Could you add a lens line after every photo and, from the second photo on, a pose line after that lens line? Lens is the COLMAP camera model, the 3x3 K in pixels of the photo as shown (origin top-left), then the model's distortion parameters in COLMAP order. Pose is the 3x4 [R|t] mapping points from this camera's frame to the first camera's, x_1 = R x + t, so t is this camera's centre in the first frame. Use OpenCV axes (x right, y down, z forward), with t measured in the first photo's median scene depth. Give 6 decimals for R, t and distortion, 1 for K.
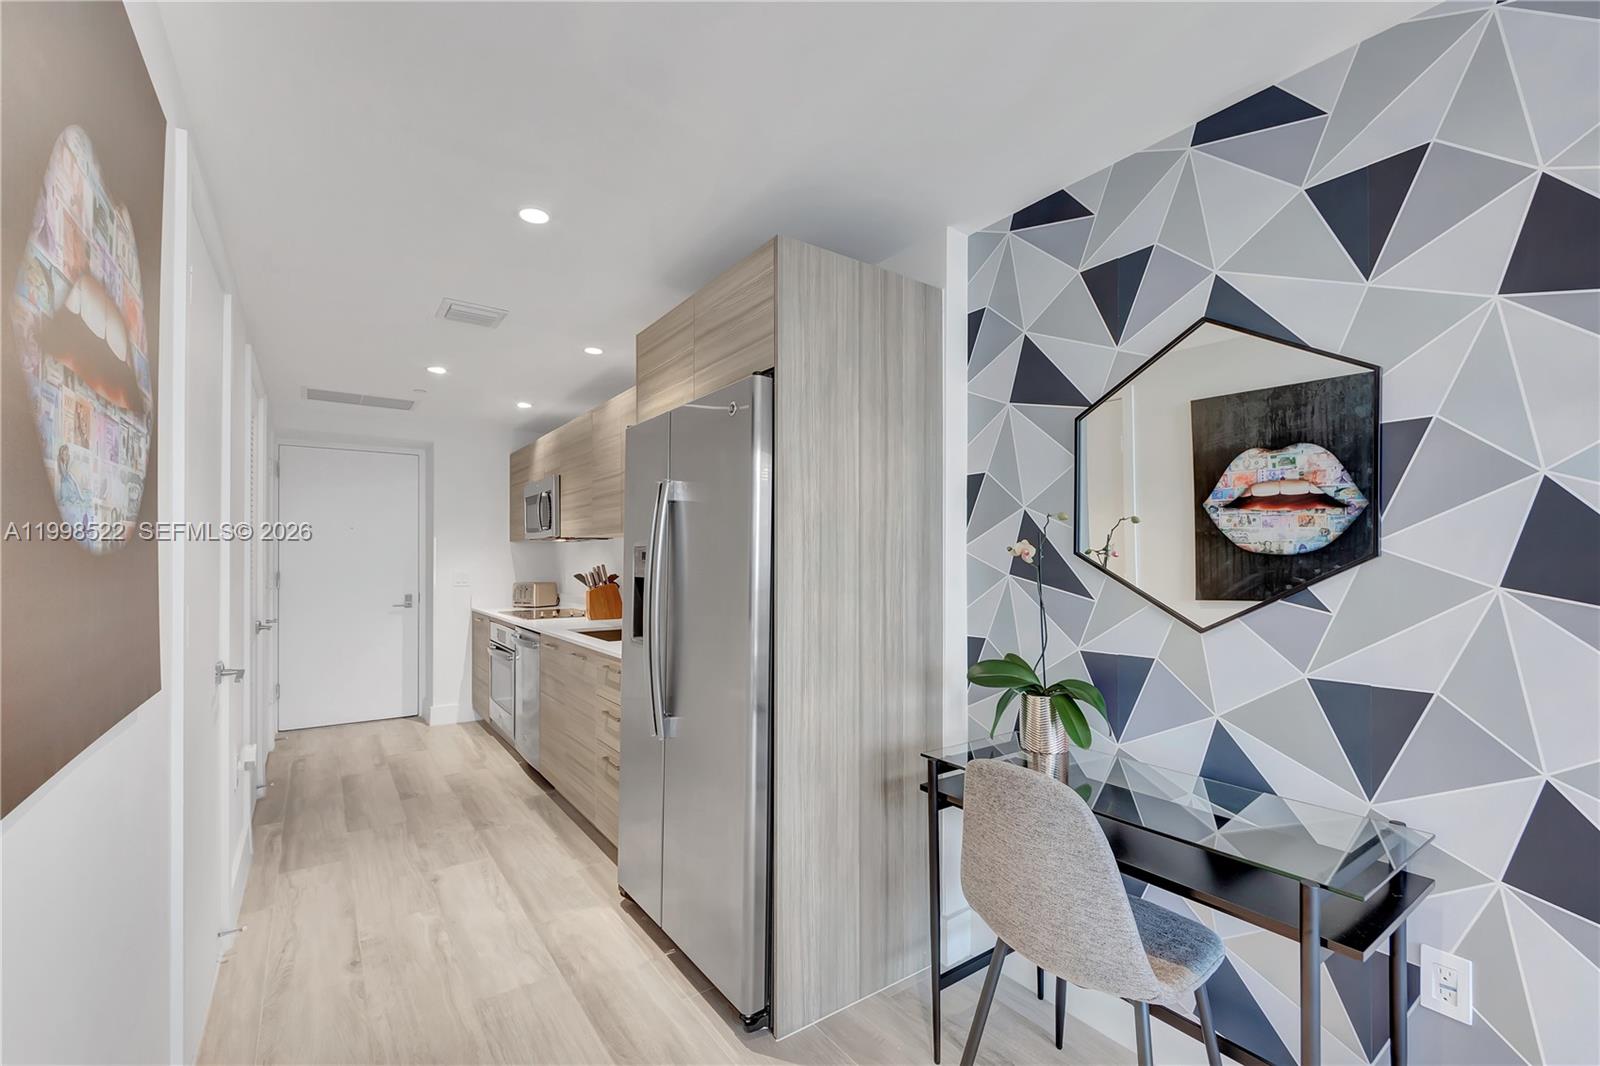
lens RADIAL K [[681.0, 0, 794.5], [0, 681.0, 548.0], [0, 0, 1]] dist [0.006209, -0.014388]
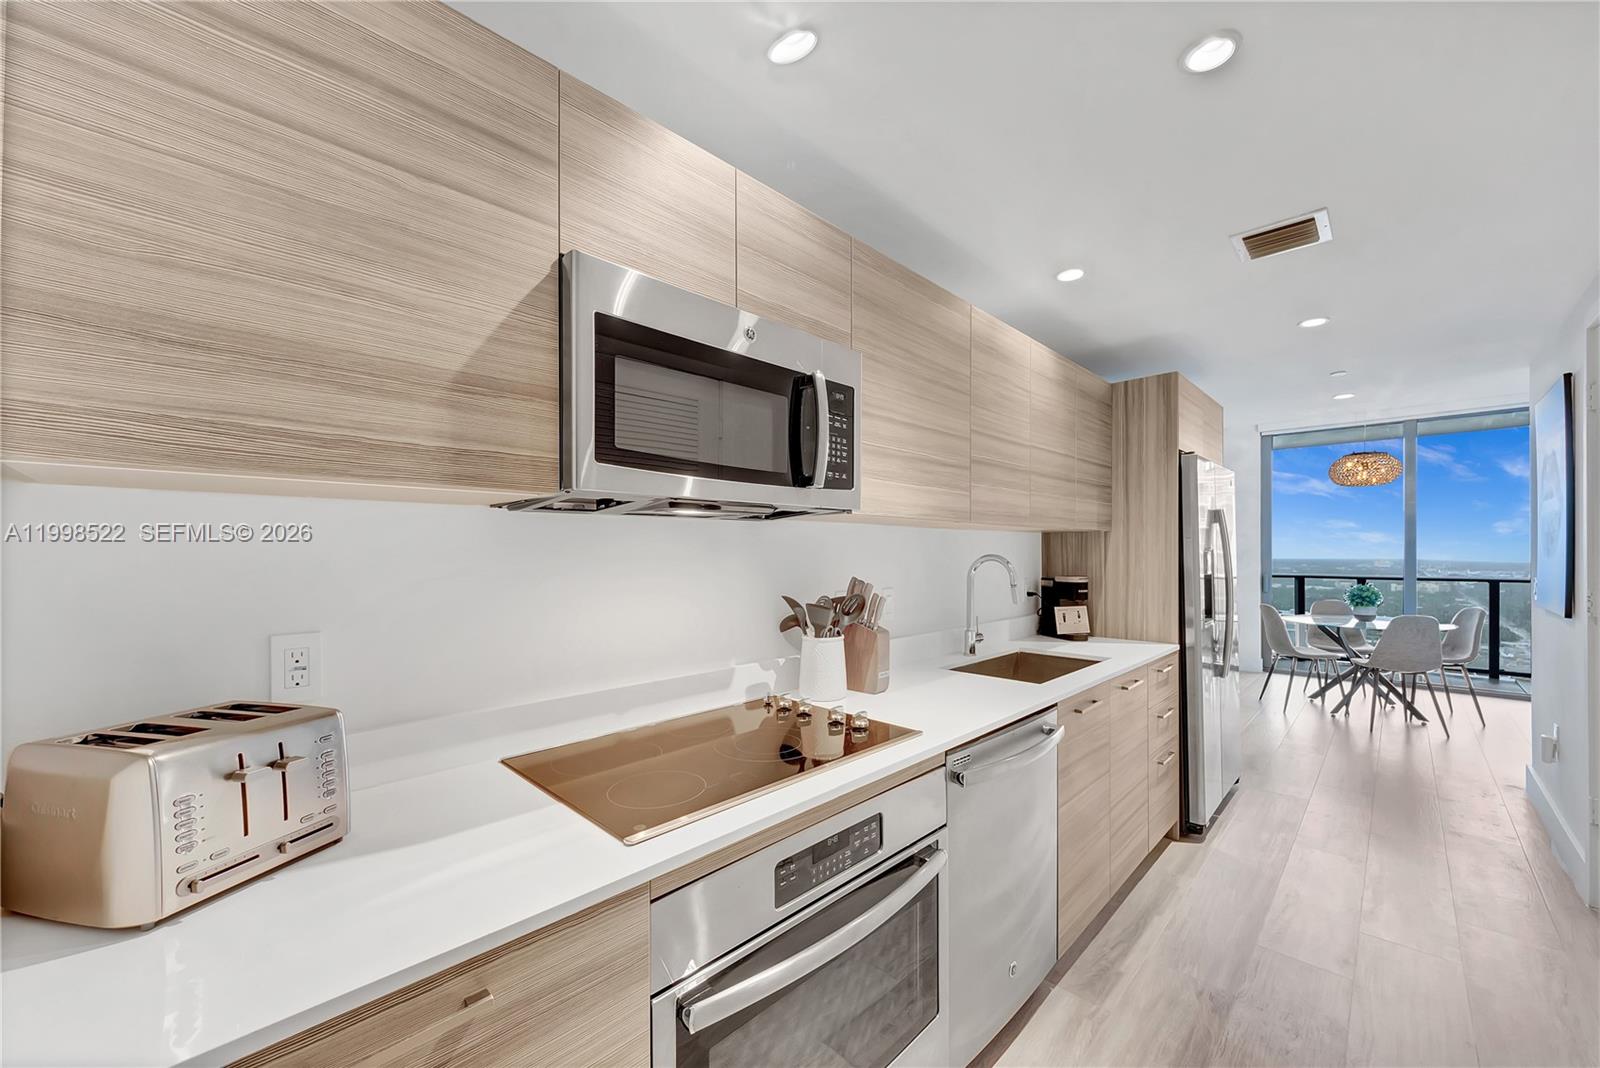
lens RADIAL K [[605.7, 0, 827.6], [0, 605.7, 551.1], [0, 0, 1]] dist [0.011211, -0.008634]
pose [[-0.198260, 0.000117, 0.980149, -0.832064], [-0.013638, 0.999903, -0.002878, 0.006864], [-0.980055, -0.013938, -0.198239, 1.311294]]
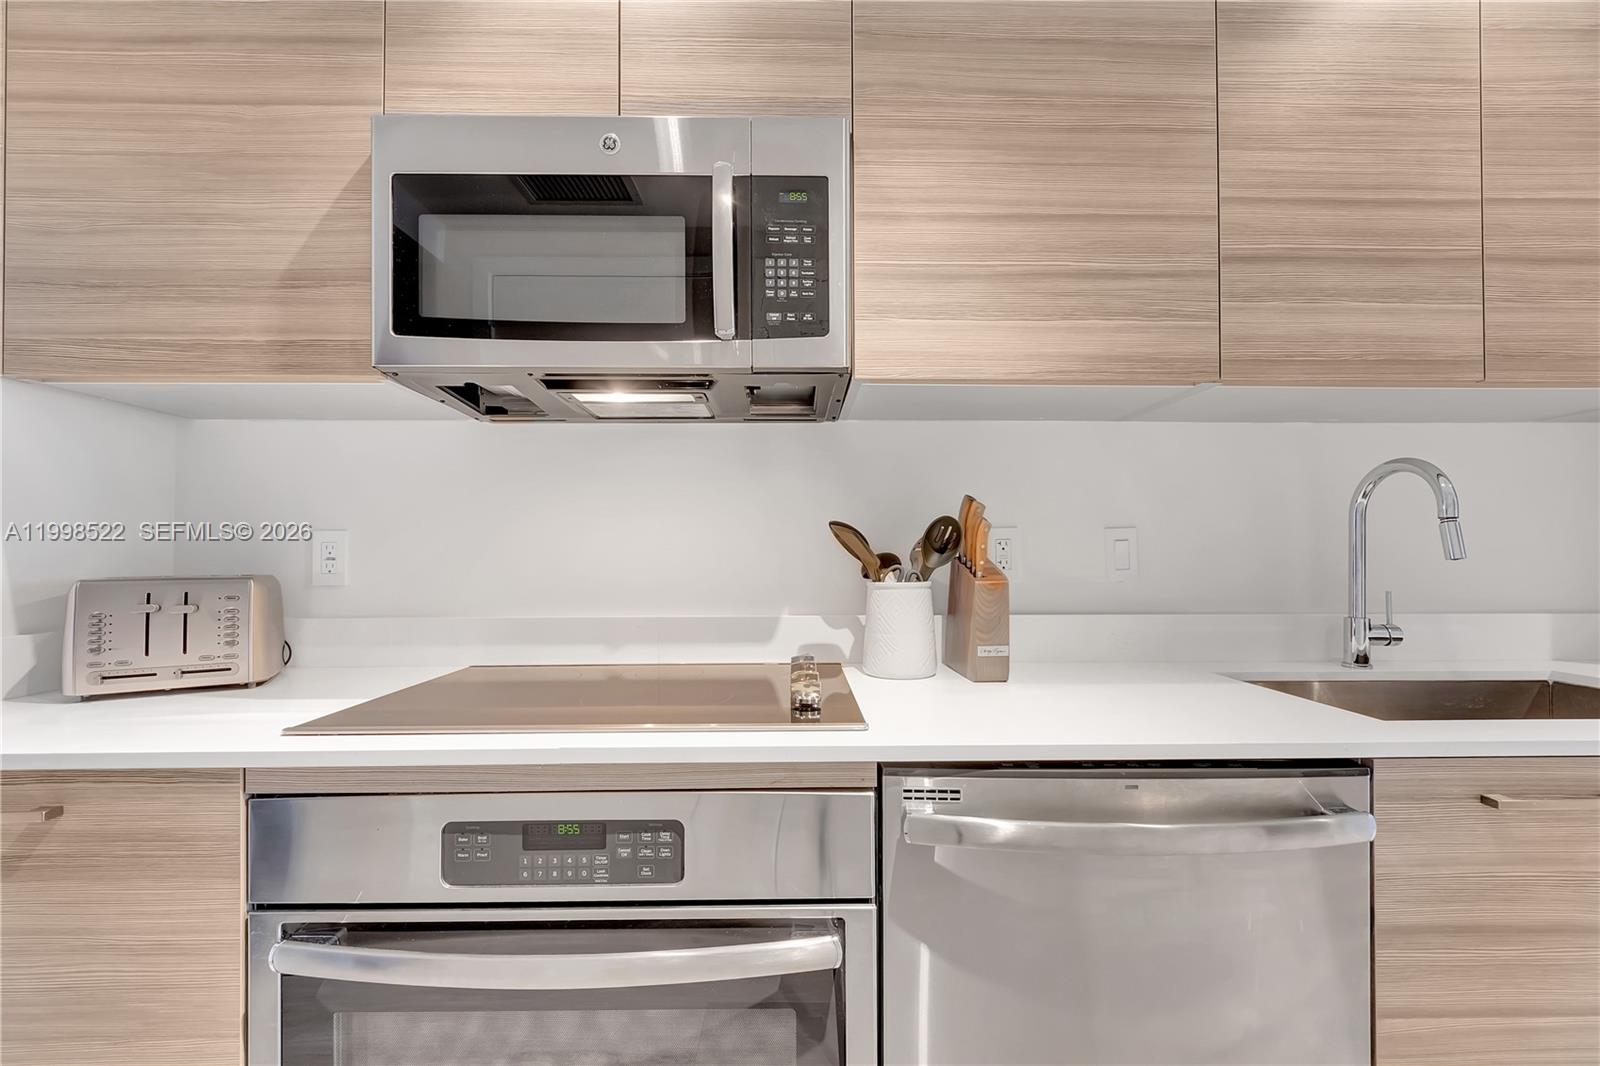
lens RADIAL K [[667.5, 0, 823.9], [0, 667.5, 553.0], [0, 0, 1]] dist [0.008838, -0.005875]
pose [[0.556355, 0.004340, 0.830933, -0.675626], [-0.004020, 0.999989, -0.002531, 0.058025], [-0.830935, -0.001932, 0.556366, 1.056382]]
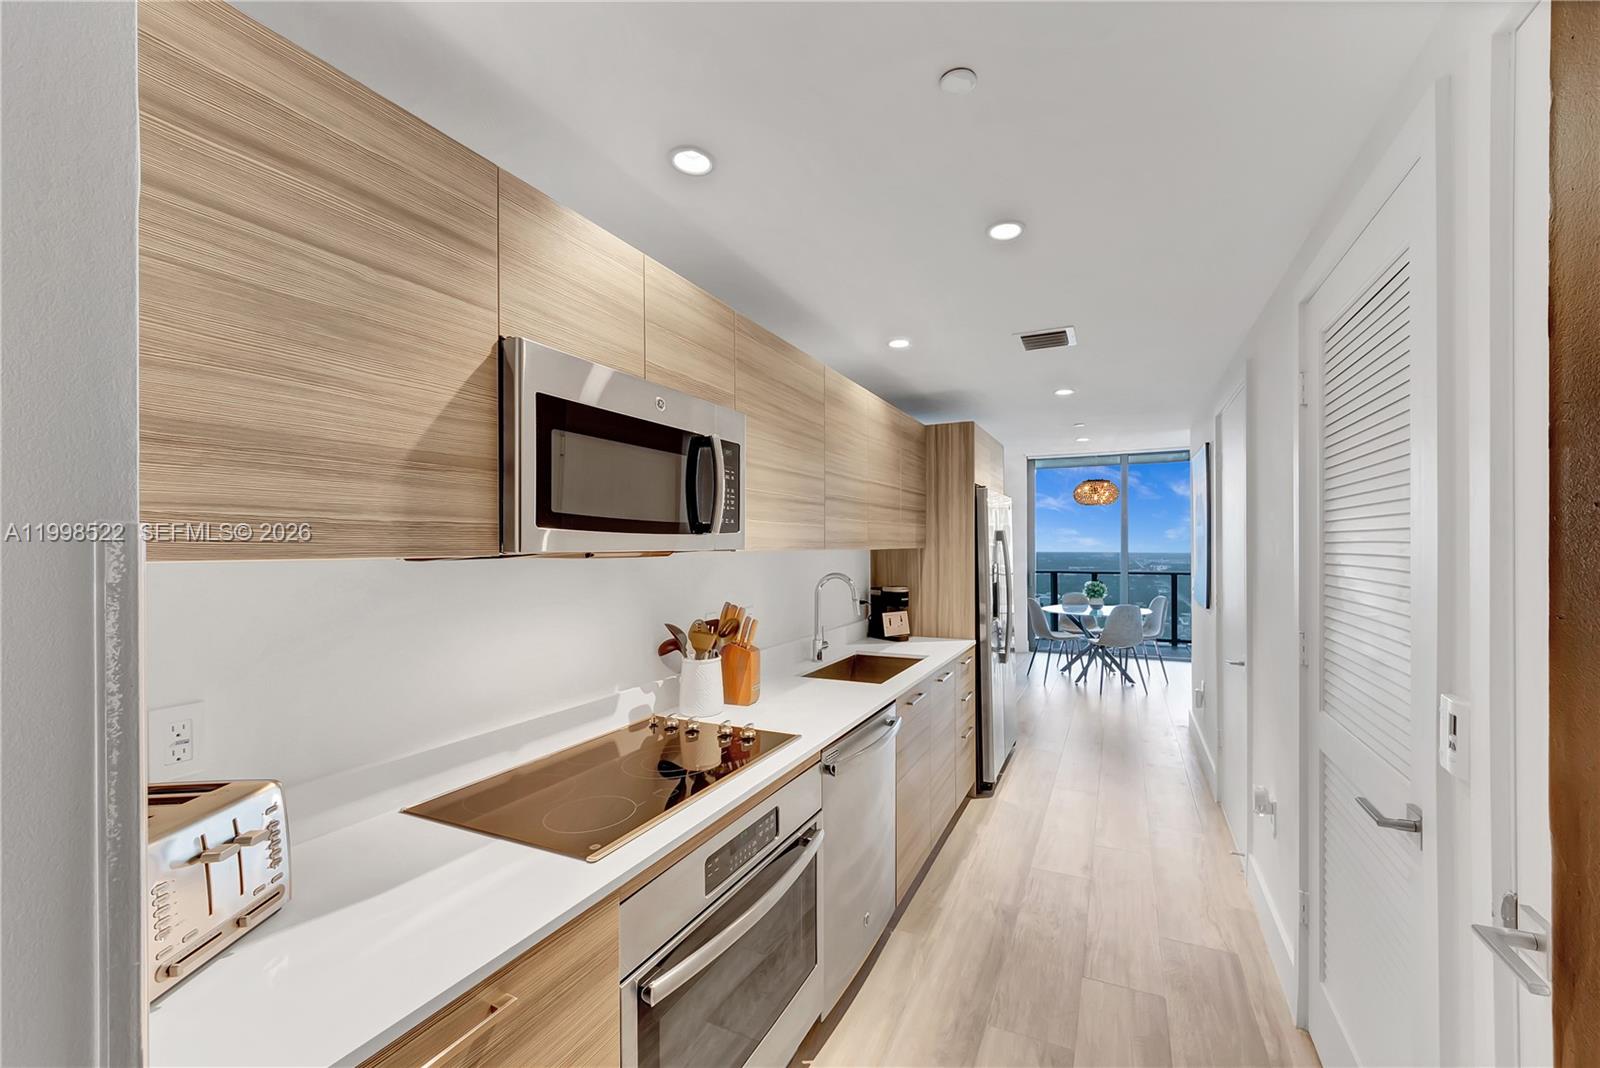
lens RADIAL K [[605.6, 0, 856.9], [0, 605.6, 547.2], [0, 0, 1]] dist [0.018007, -0.011967]
pose [[-0.520736, 0.001144, 0.853717, -0.886220], [-0.008794, 0.999939, -0.006704, -0.021812], [-0.853672, -0.010999, -0.520695, 1.381304]]
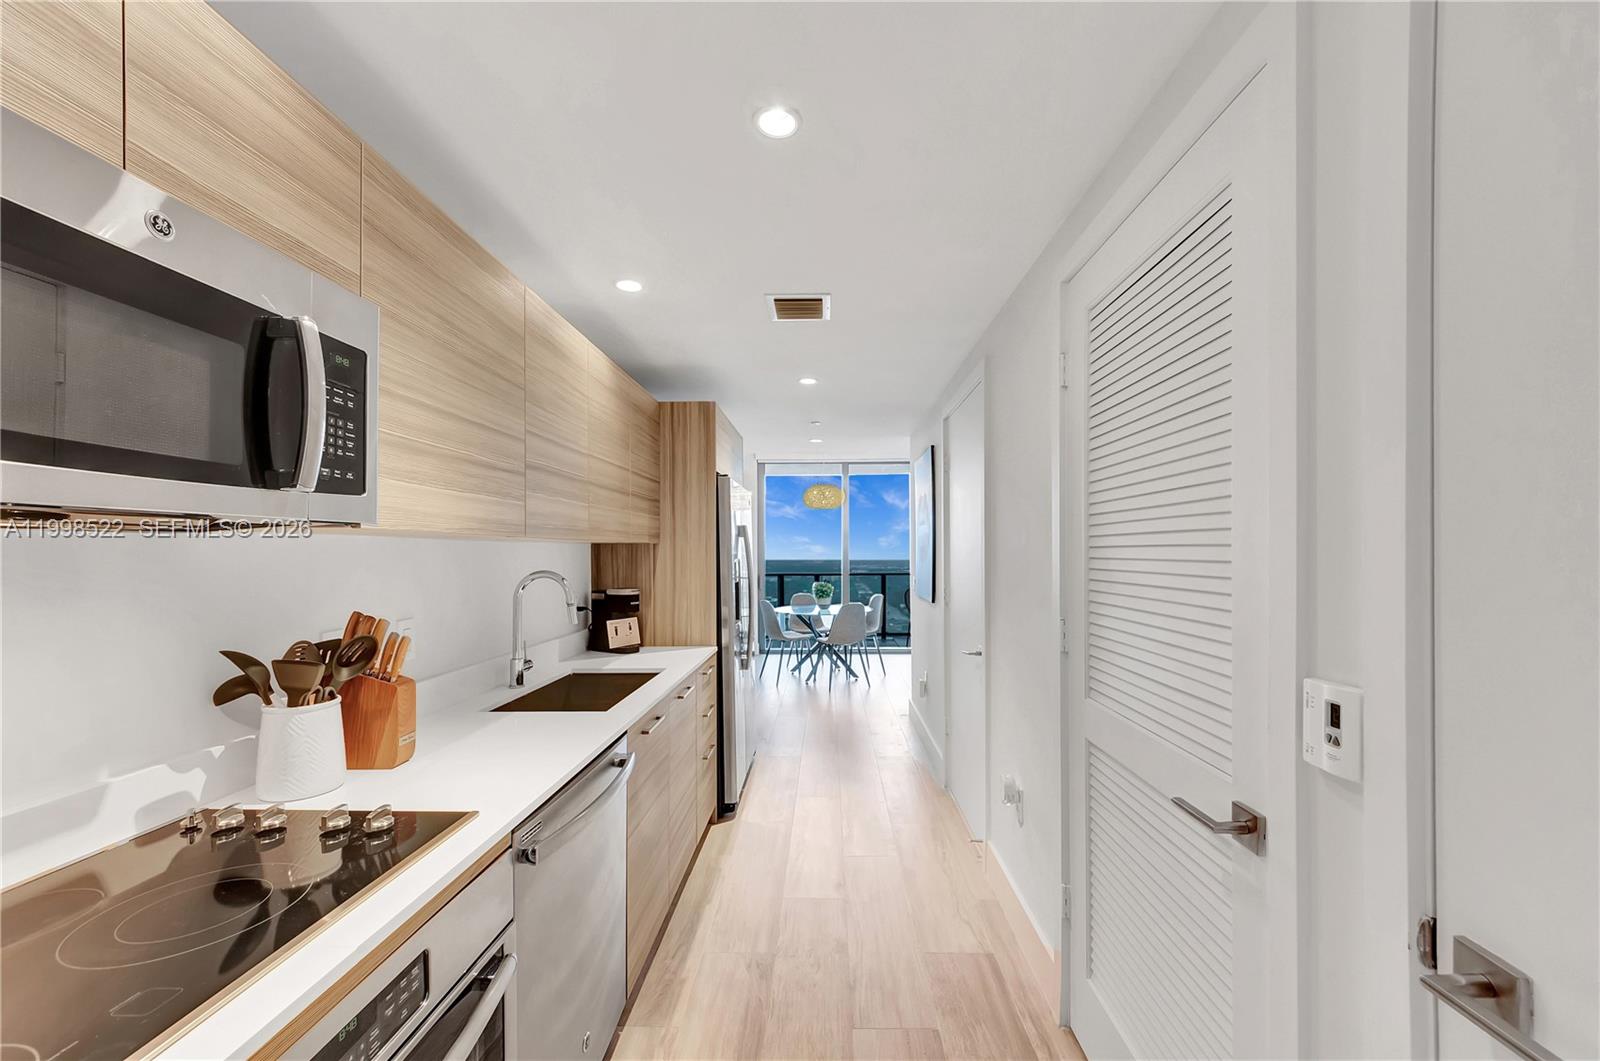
lens RADIAL K [[594.9, 0, 817.1], [0, 594.9, 550.3], [0, 0, 1]] dist [0.018898, -0.013704]
pose [[-0.804647, 0.005841, 0.593725, -0.779986], [-0.004315, 0.999868, -0.015684, -0.006024], [-0.593738, -0.015182, -0.804515, 1.315822]]
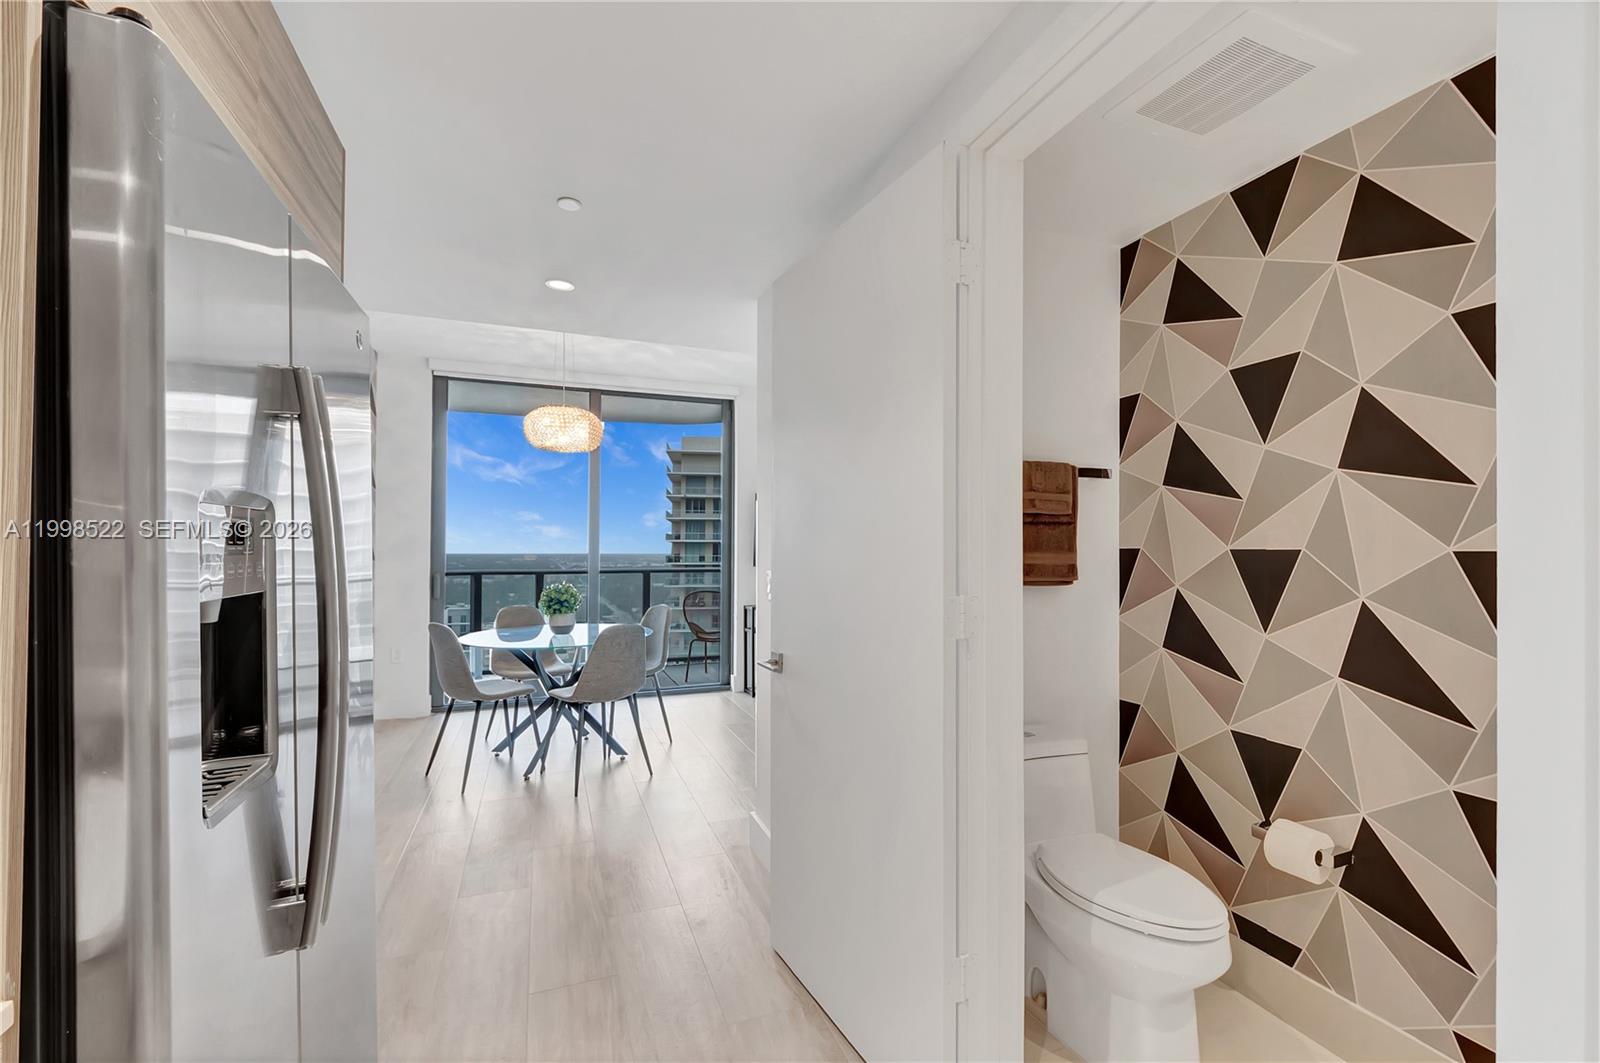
lens RADIAL K [[688.6, 0, 814.3], [0, 688.6, 535.0], [0, 0, 1]] dist [0.016123, 0.000047]
pose [[-0.969780, 0.001583, 0.243975, -0.383920], [-0.006203, 0.999496, -0.031139, 0.013858], [-0.243901, -0.031712, -0.969281, 0.831230]]
